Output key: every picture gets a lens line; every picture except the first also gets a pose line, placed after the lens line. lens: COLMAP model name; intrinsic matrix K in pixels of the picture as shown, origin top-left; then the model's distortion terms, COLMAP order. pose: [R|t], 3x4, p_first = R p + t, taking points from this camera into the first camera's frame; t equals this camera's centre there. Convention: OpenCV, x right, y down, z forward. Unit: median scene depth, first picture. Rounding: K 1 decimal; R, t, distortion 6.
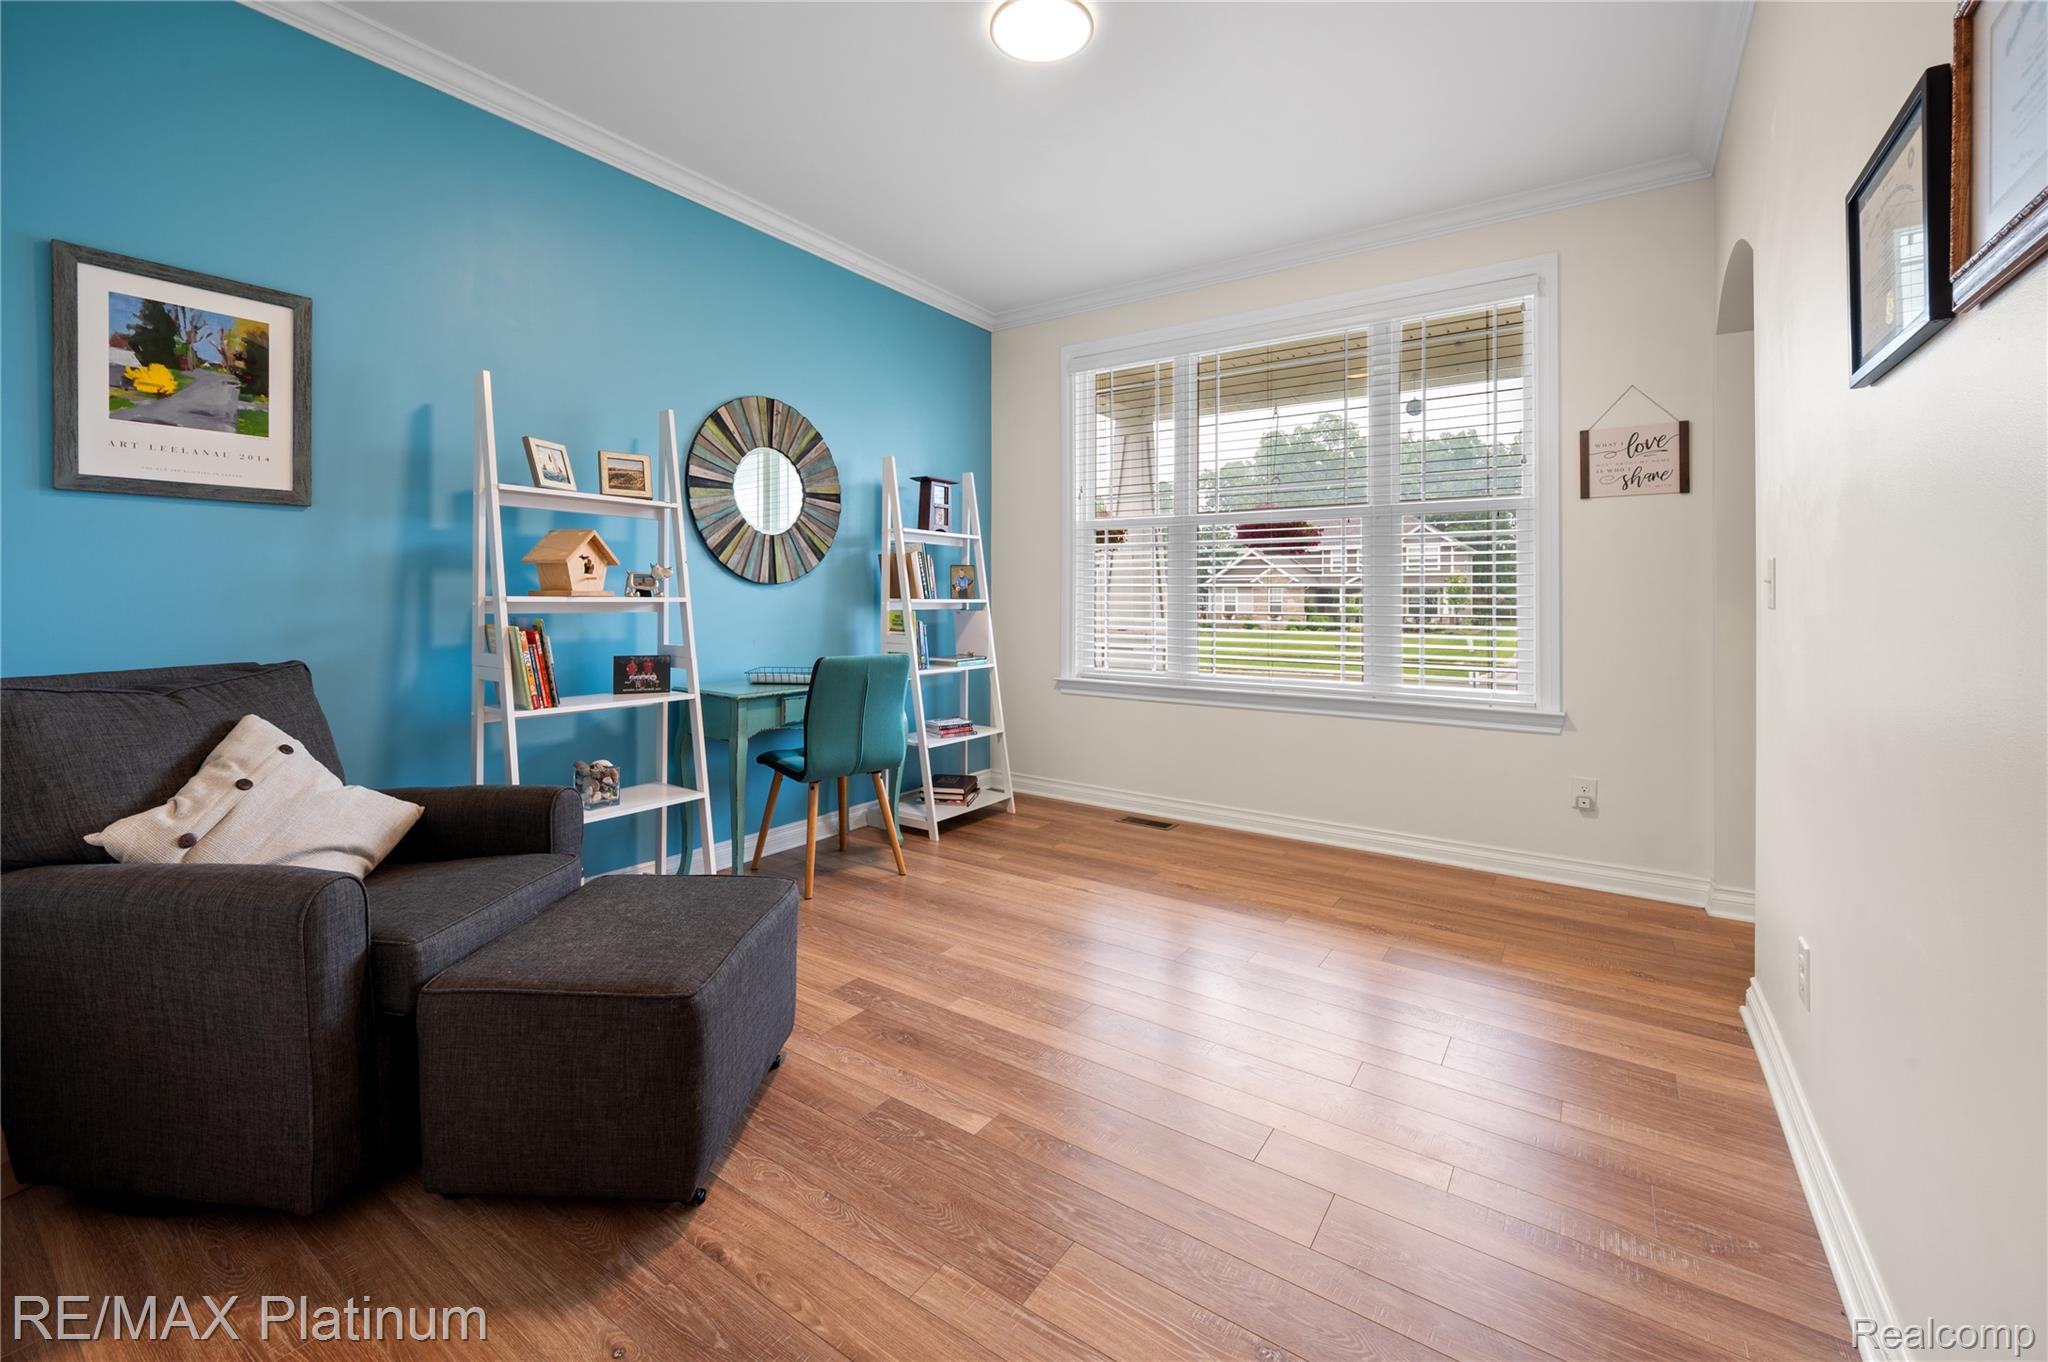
lens RADIAL K [[827.7, 0, 1019.5], [0, 827.7, 616.6], [0, 0, 1]] dist [-0.001944, -0.000378]
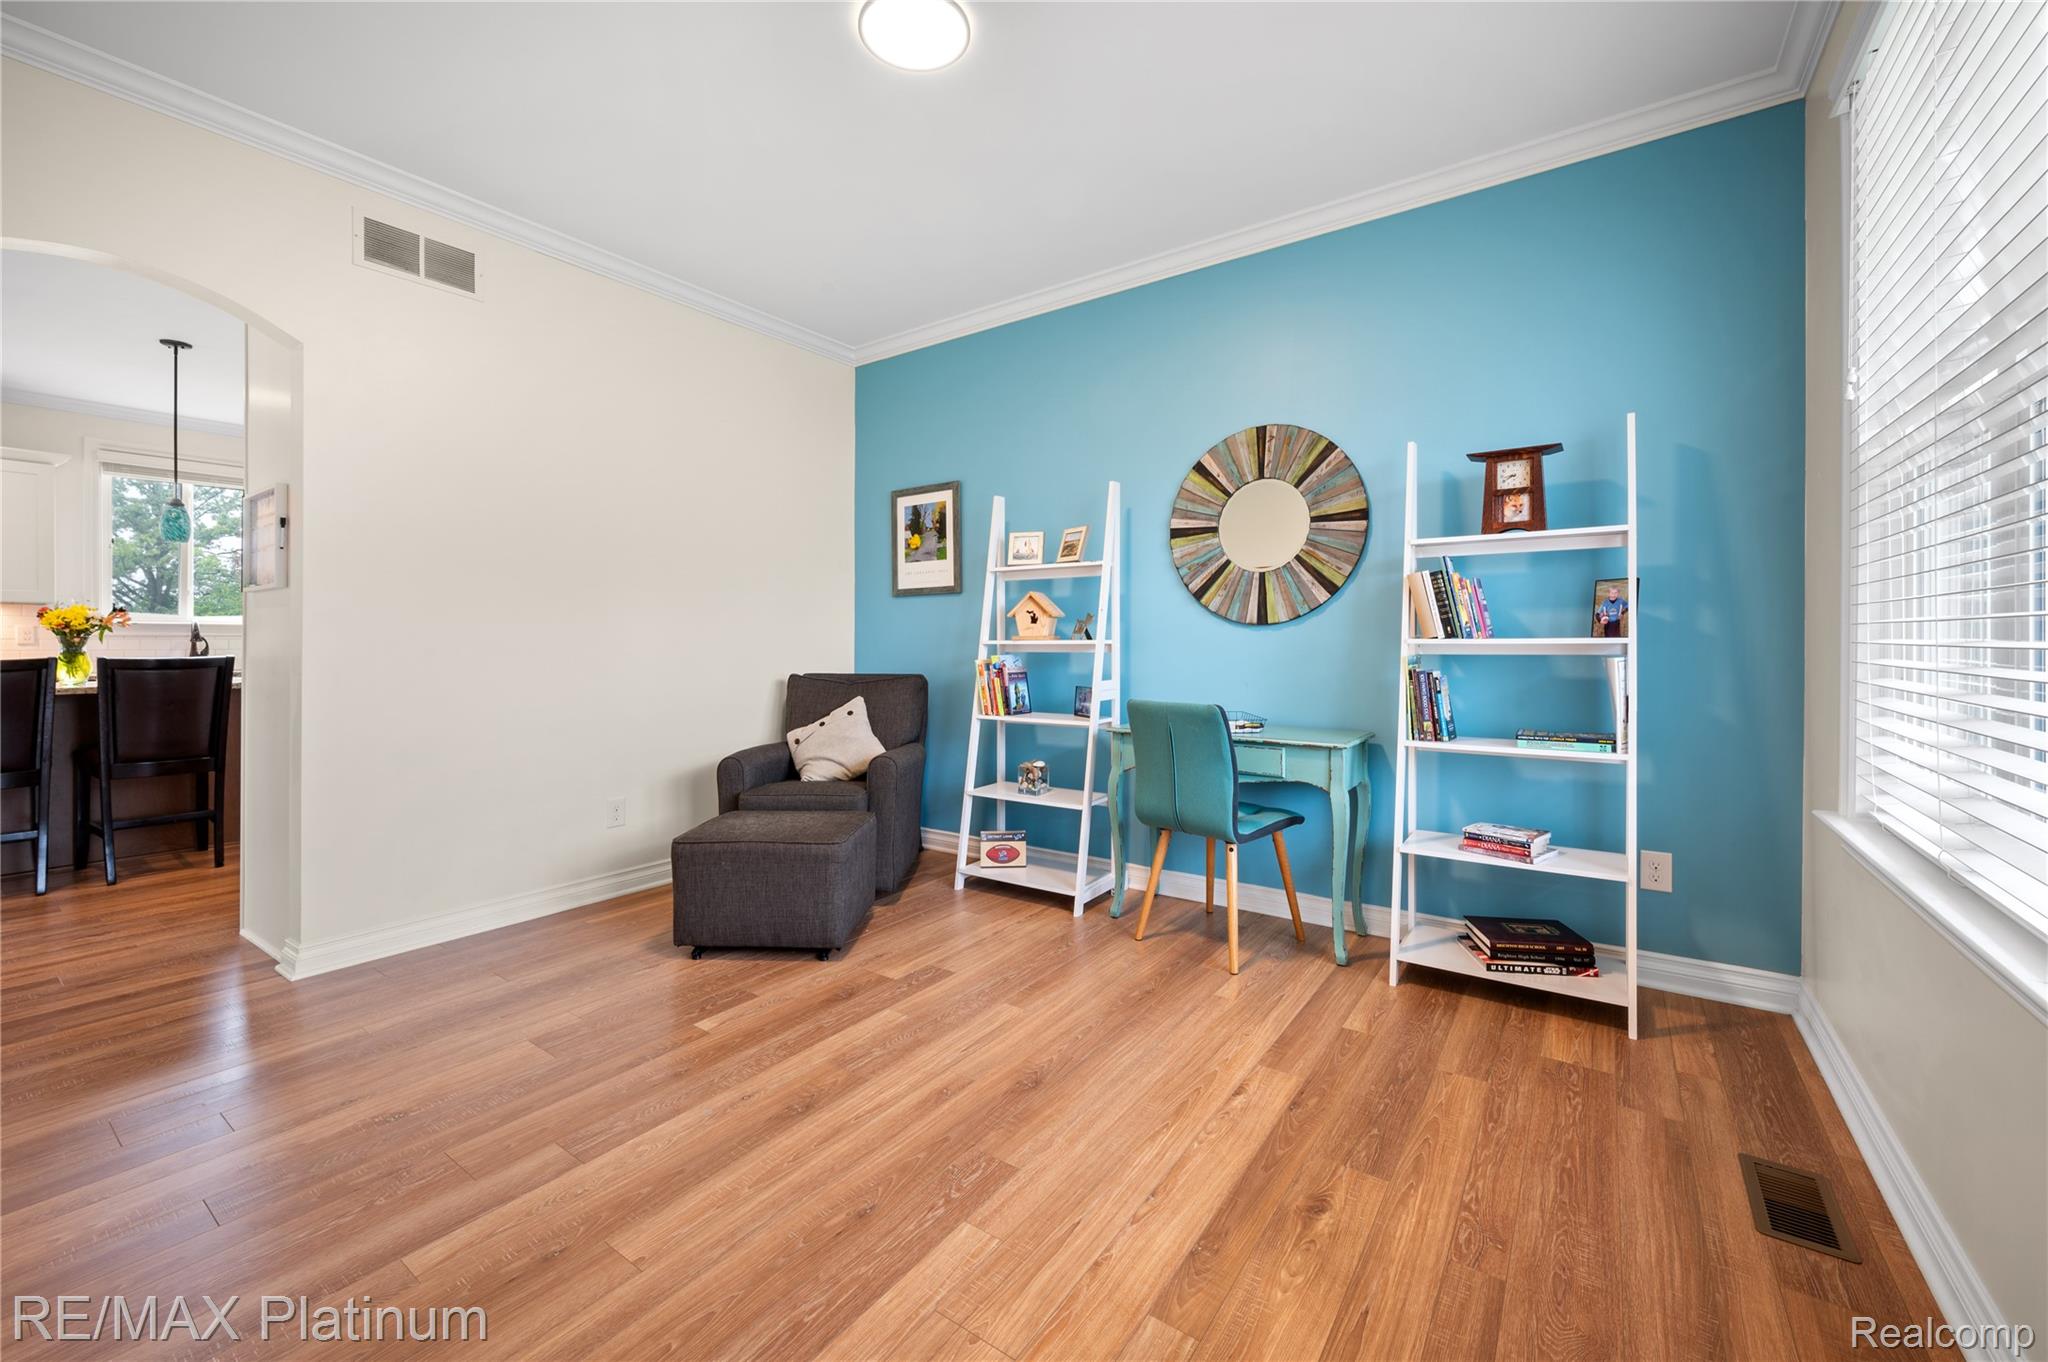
lens RADIAL K [[814.8, 0, 1030.0], [0, 814.8, 658.4], [0, 0, 1]] dist [-0.000196, 0.000161]
pose [[0.003602, 0.018693, -0.999819, 0.824155], [-0.015177, 0.999711, 0.018636, -0.018890], [0.999878, 0.015107, 0.003884, 0.973622]]
